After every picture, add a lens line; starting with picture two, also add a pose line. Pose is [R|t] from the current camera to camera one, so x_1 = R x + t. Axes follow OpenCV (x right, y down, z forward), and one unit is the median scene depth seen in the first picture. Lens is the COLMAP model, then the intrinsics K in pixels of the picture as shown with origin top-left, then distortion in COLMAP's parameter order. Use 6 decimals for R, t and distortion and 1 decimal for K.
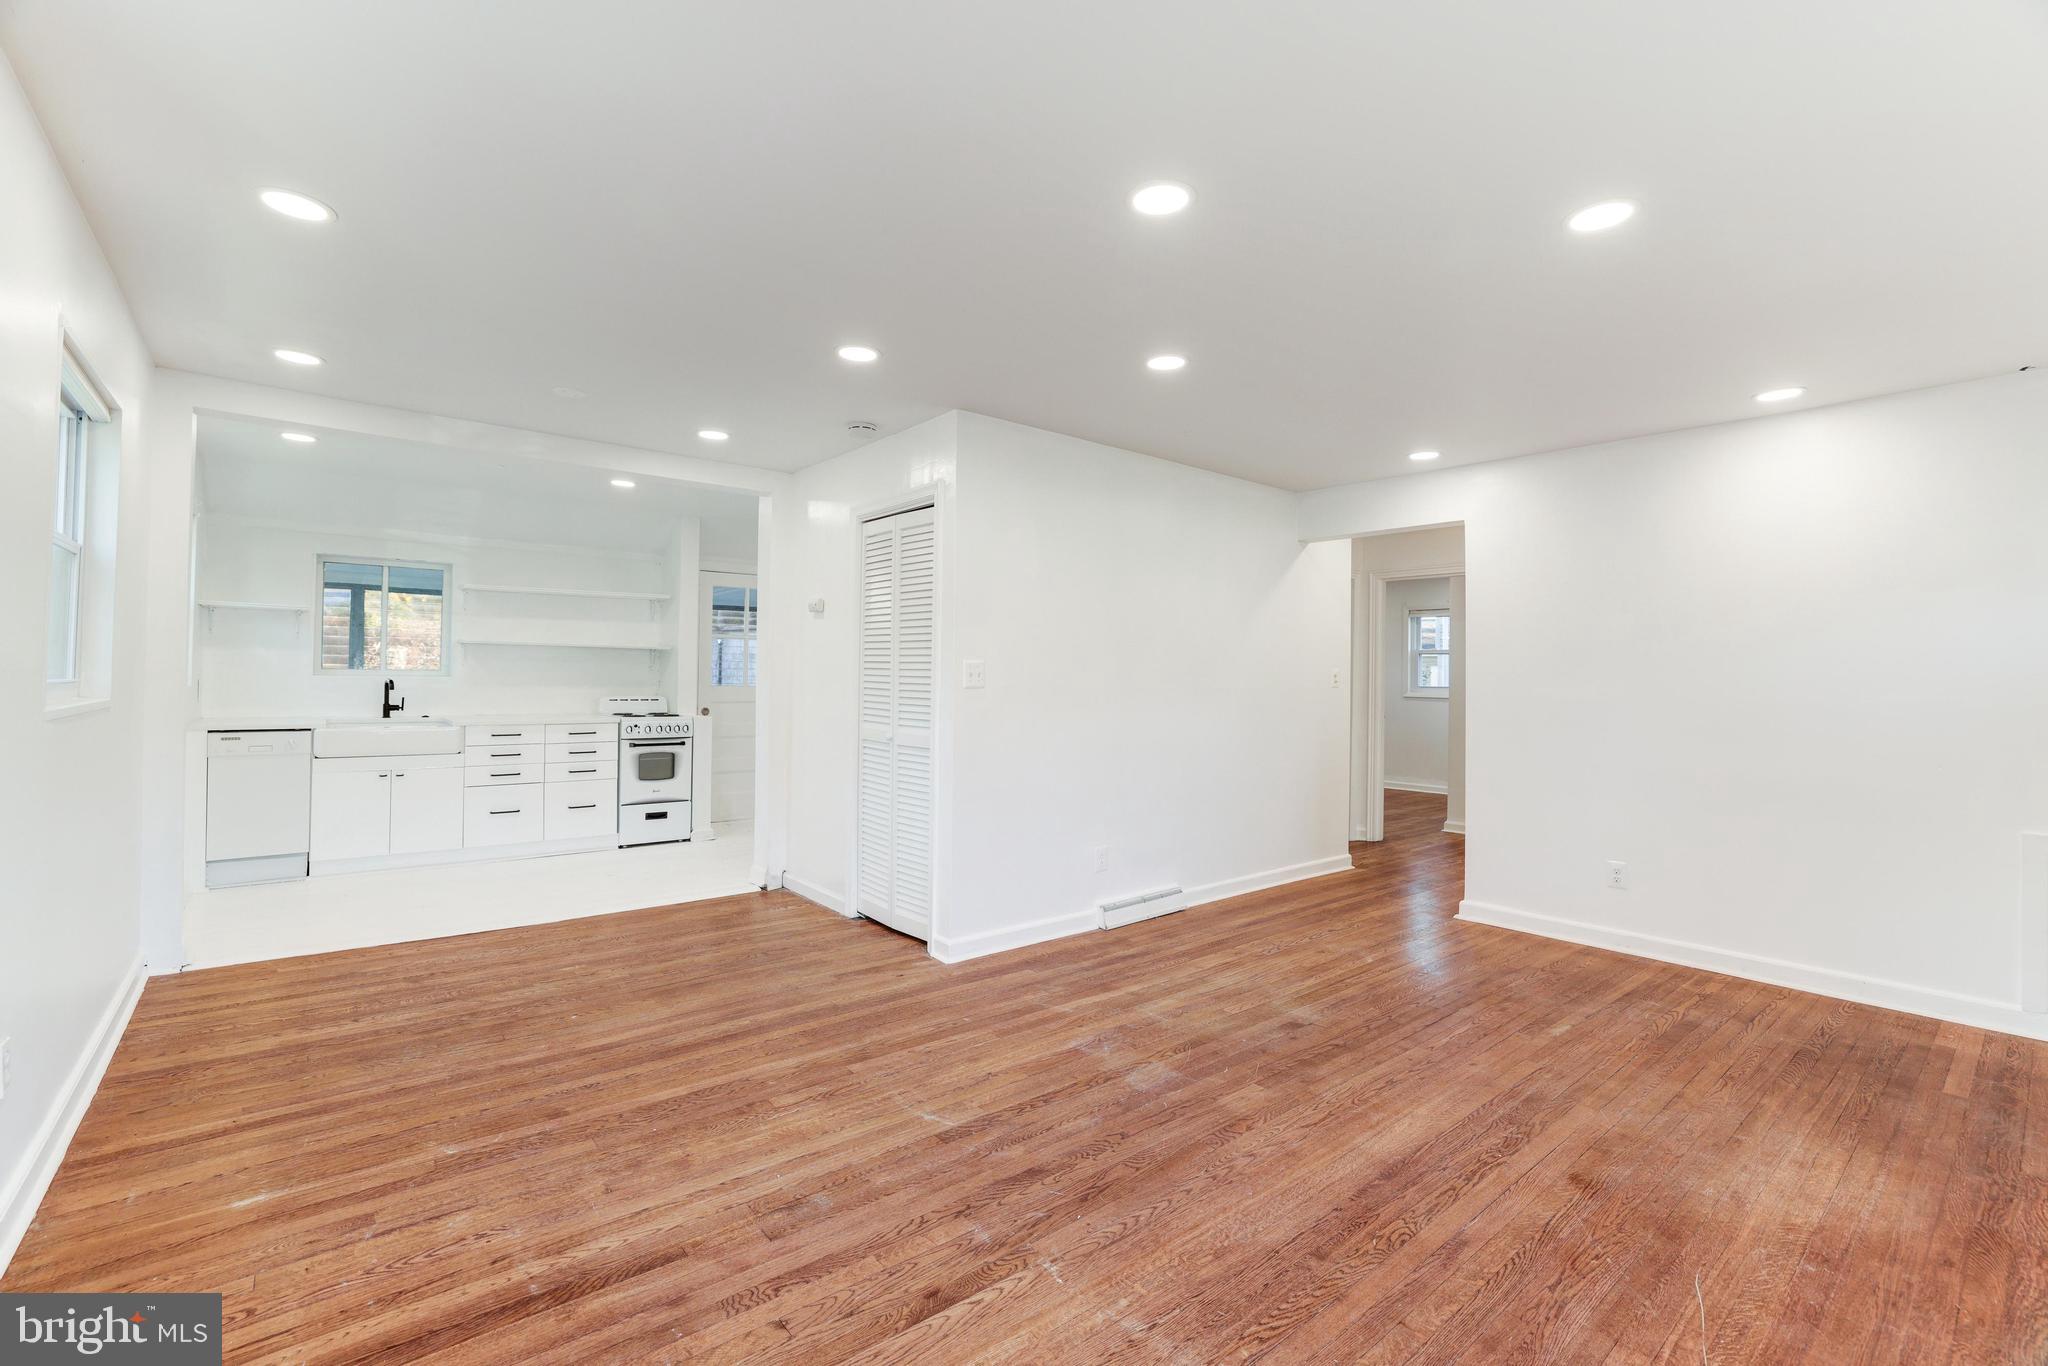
lens RADIAL K [[888.3, 0, 1020.7], [0, 888.3, 673.2], [0, 0, 1]] dist [-0.050400, 0.020971]
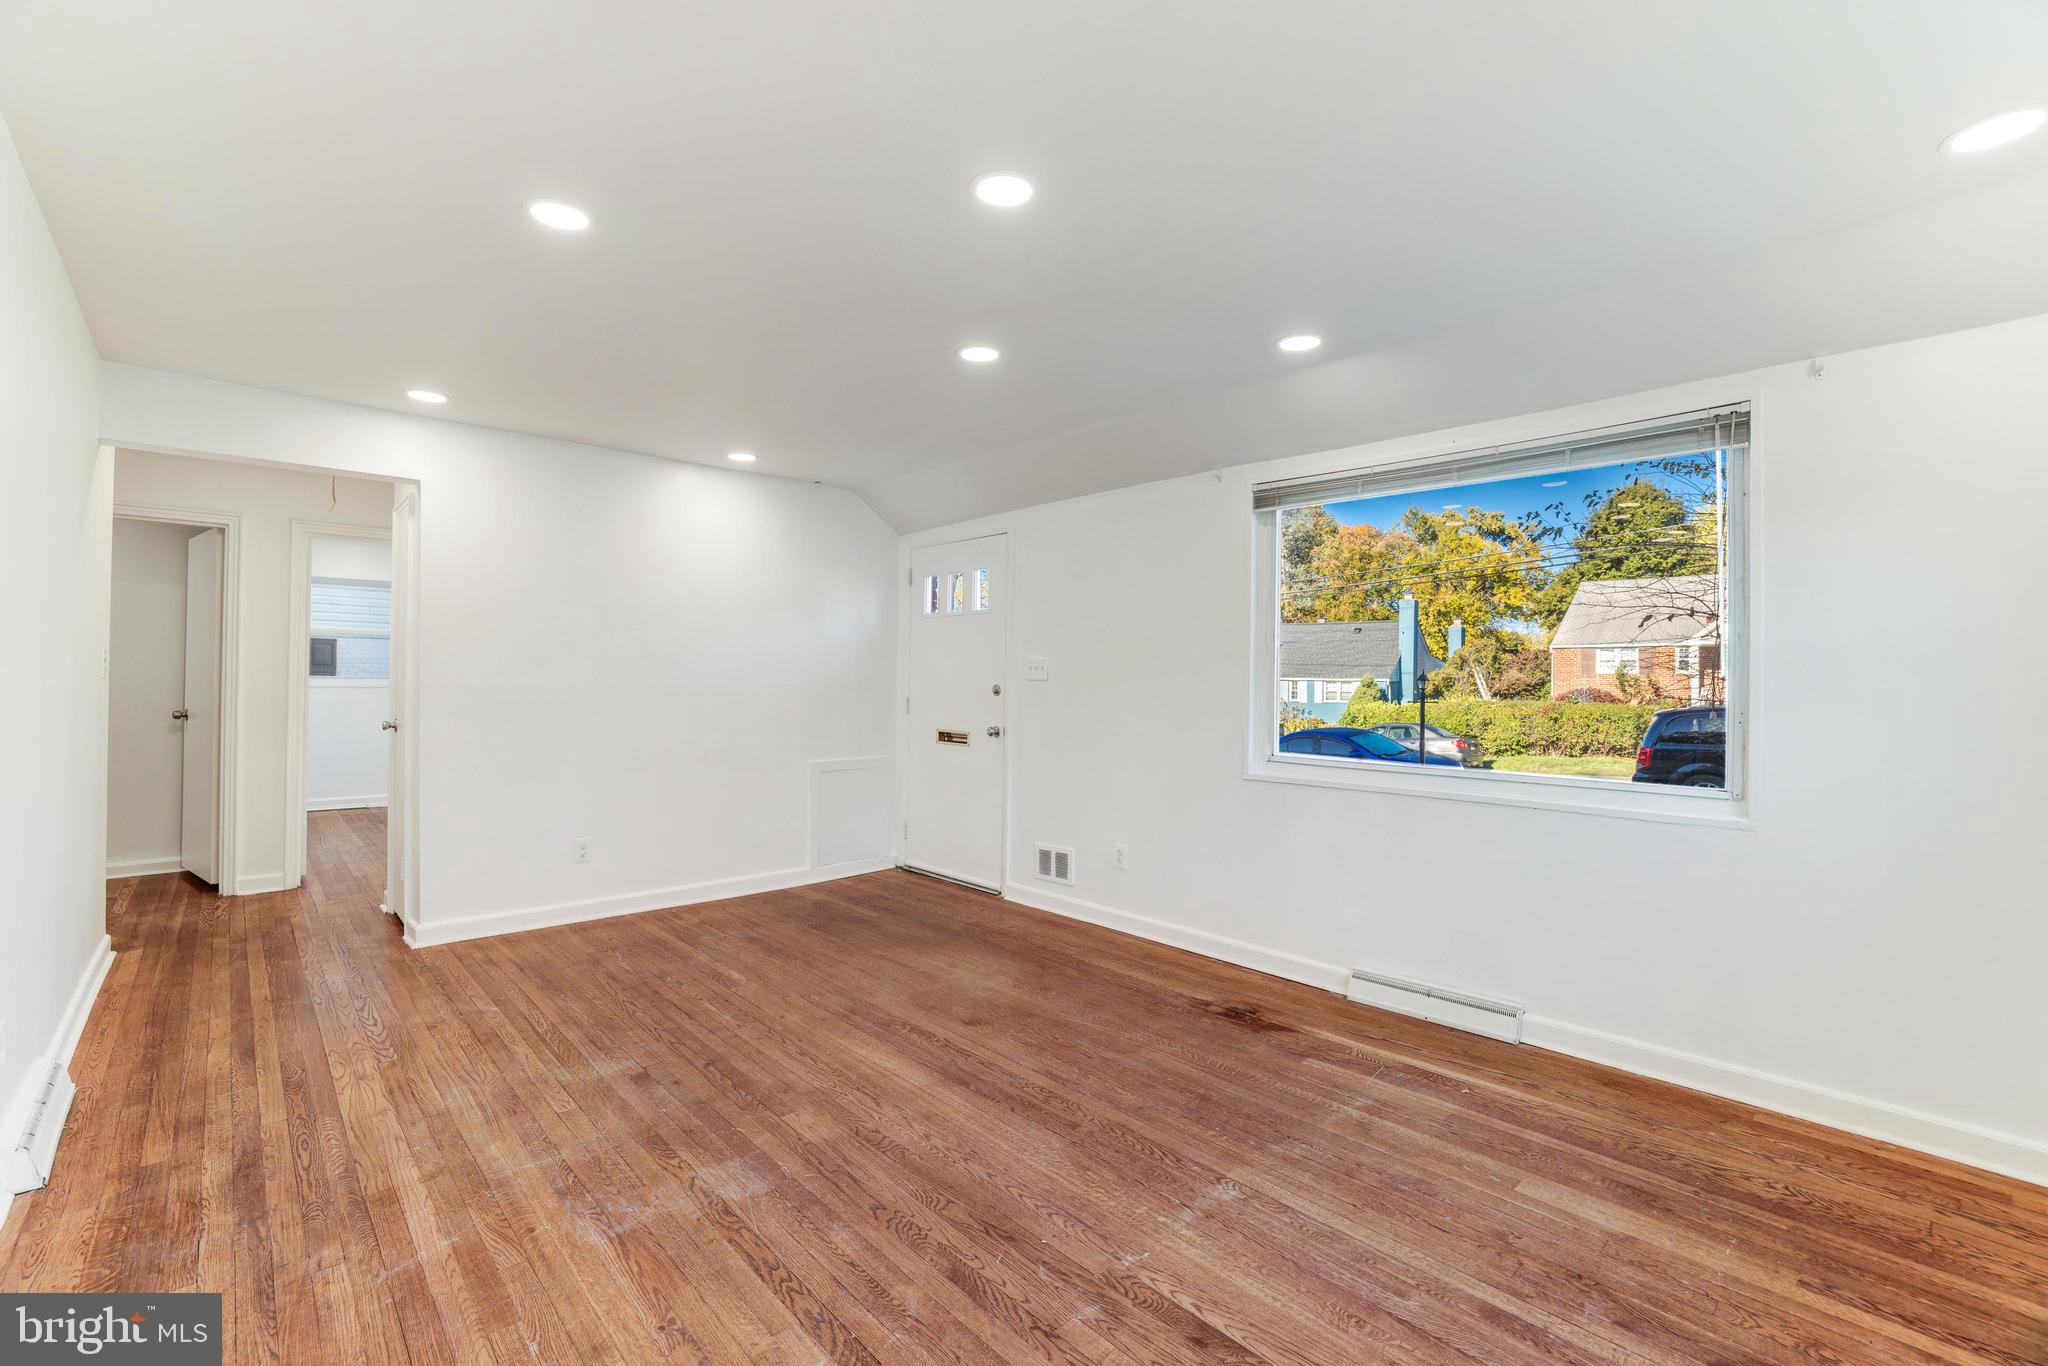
lens RADIAL K [[888.3, 0, 1020.7], [0, 888.3, 673.2], [0, 0, 1]] dist [-0.050400, 0.020971]
pose [[-0.061813, -0.005912, 0.998070, -0.497433], [-0.016446, 0.999853, 0.004904, -0.001312], [-0.997952, -0.016111, -0.061901, 0.619334]]
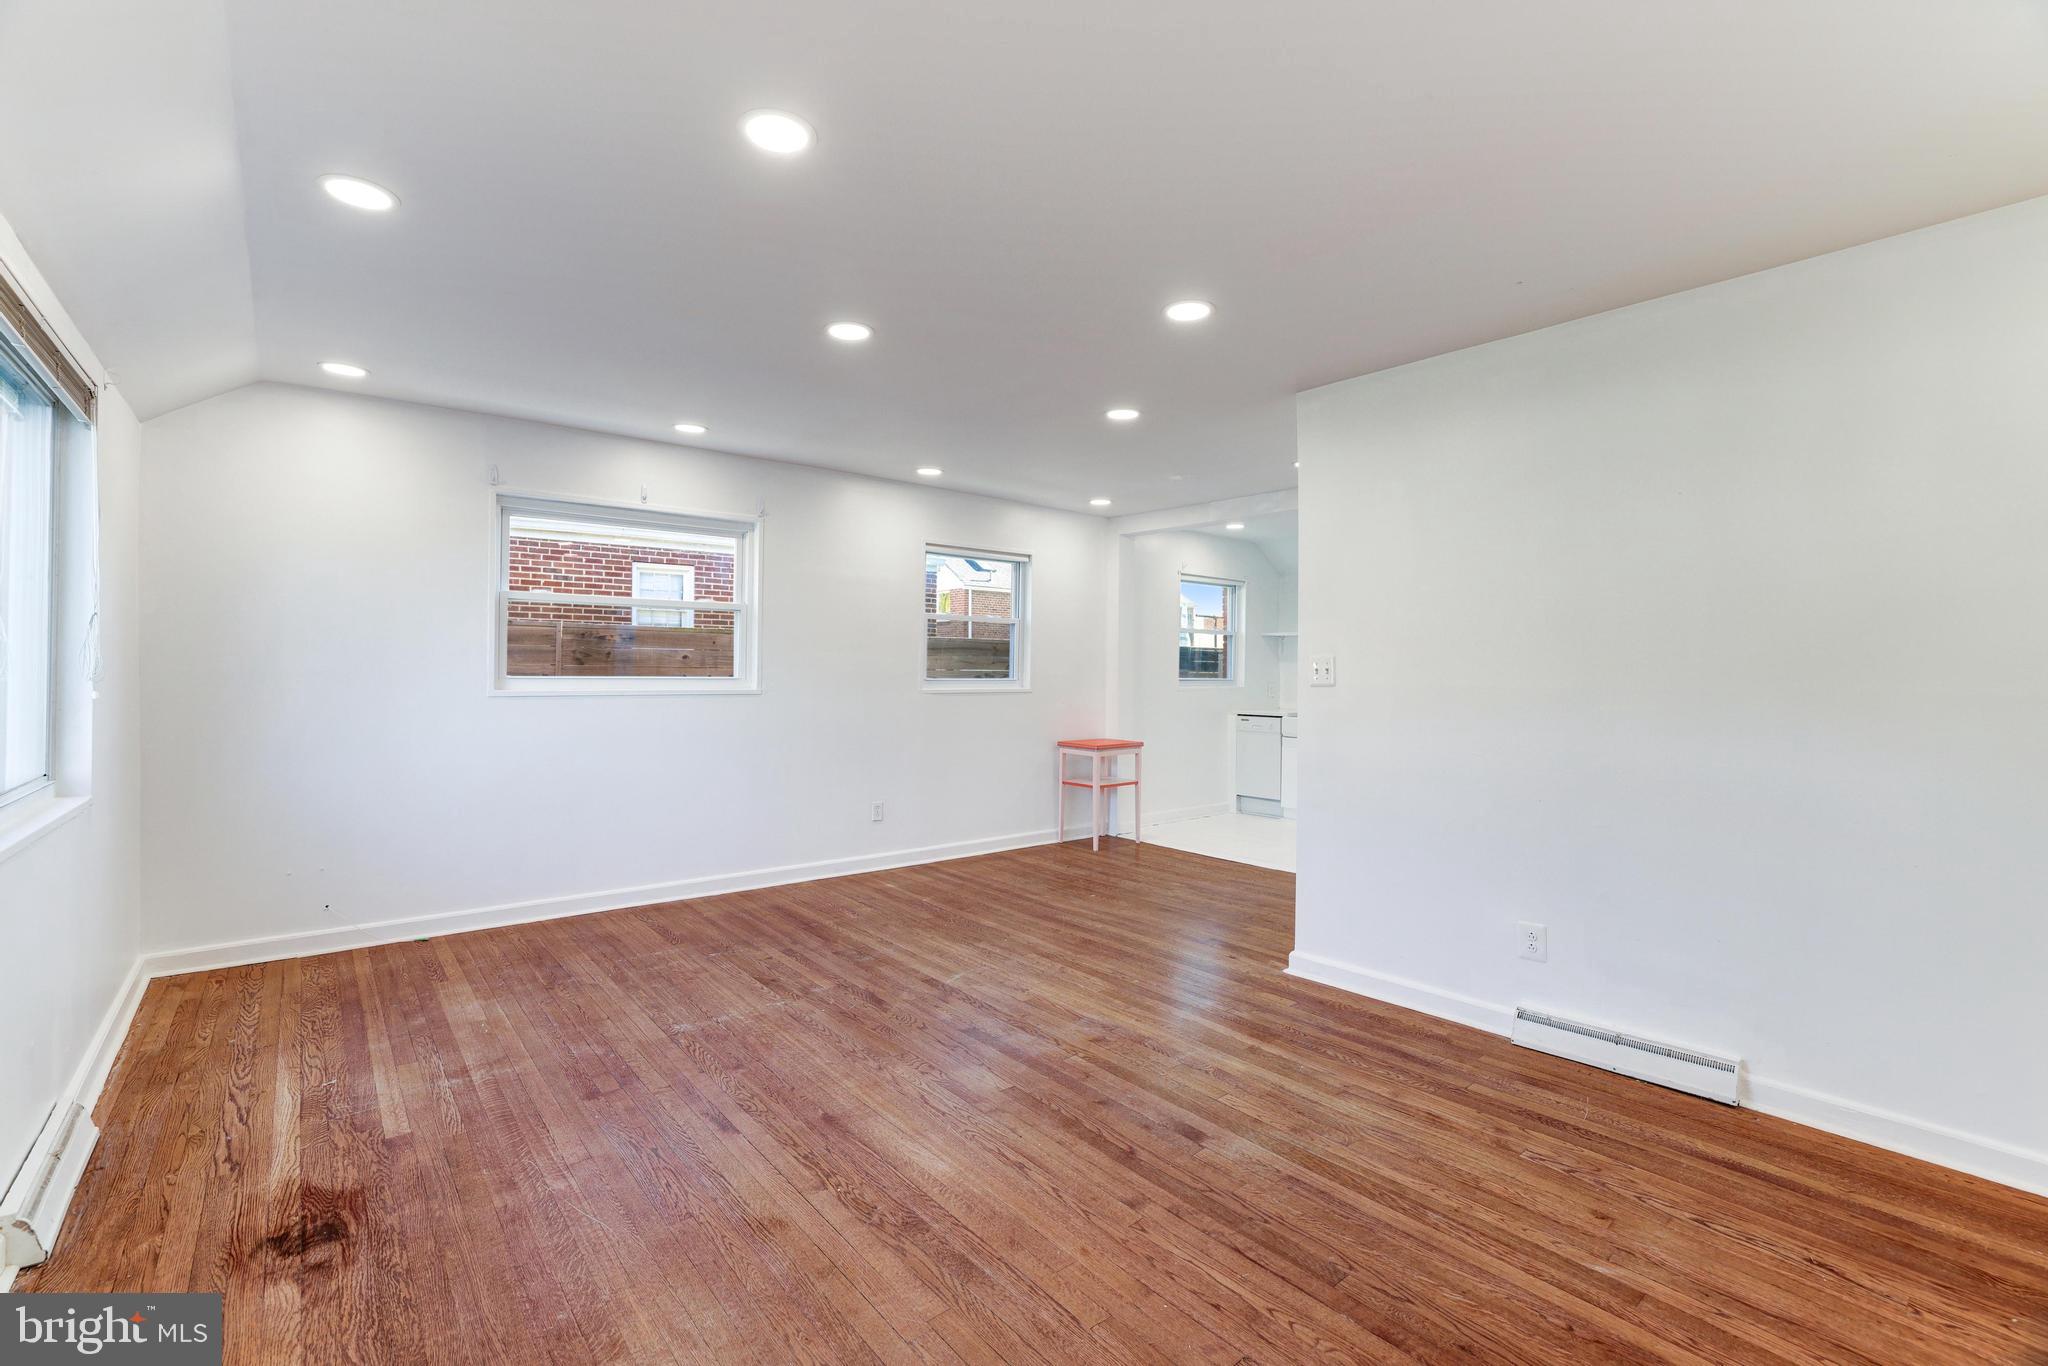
lens RADIAL K [[888.3, 0, 1020.7], [0, 888.3, 673.2], [0, 0, 1]] dist [-0.050400, 0.020971]
pose [[0.011222, -0.014862, -0.999827, 0.946918], [-0.001671, 0.999888, -0.014882, 0.019846], [0.999936, 0.001838, 0.011196, 0.757564]]
